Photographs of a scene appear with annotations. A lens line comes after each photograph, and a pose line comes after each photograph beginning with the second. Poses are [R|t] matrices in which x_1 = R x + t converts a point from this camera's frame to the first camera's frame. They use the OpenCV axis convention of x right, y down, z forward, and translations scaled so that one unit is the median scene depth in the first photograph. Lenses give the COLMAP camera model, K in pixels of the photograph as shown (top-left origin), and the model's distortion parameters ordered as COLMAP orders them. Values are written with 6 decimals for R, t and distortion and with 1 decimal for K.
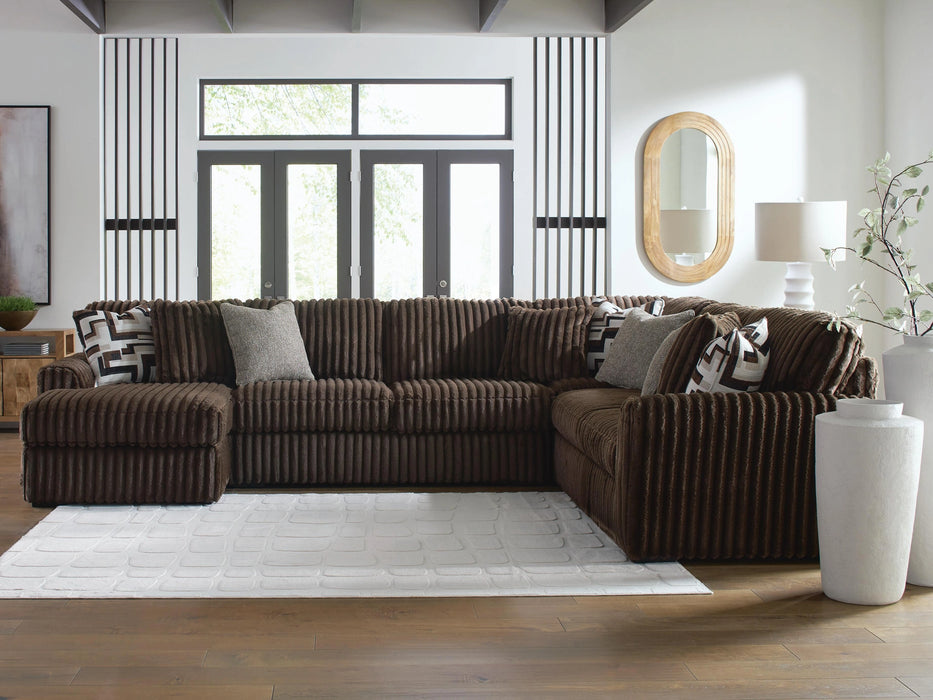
lens RADIAL K [[939.2, 0, 466.5], [0, 939.2, 350.0], [0, 0, 1]] dist [-0.008782, 0.010557]
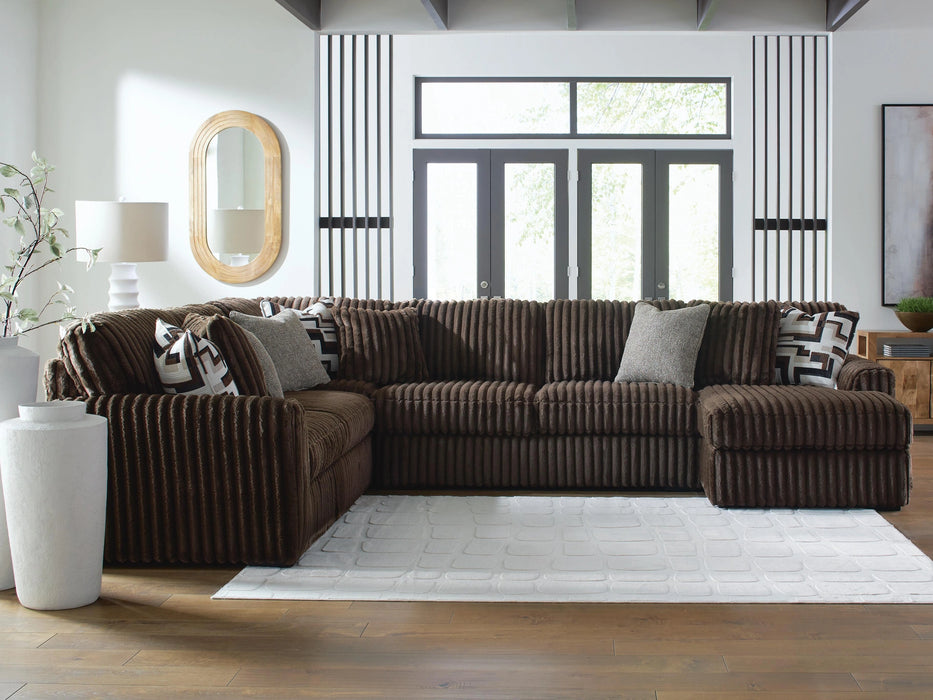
lens RADIAL K [[951.3, 0, 466.5], [0, 951.3, 350.0], [0, 0, 1]] dist [-0.002897, 0.000844]
pose [[0.999680, 0.010990, -0.022780, -0.205810], [-0.011031, 0.999938, -0.001676, 0.001171], [0.022760, 0.001927, 0.999739, -0.002551]]
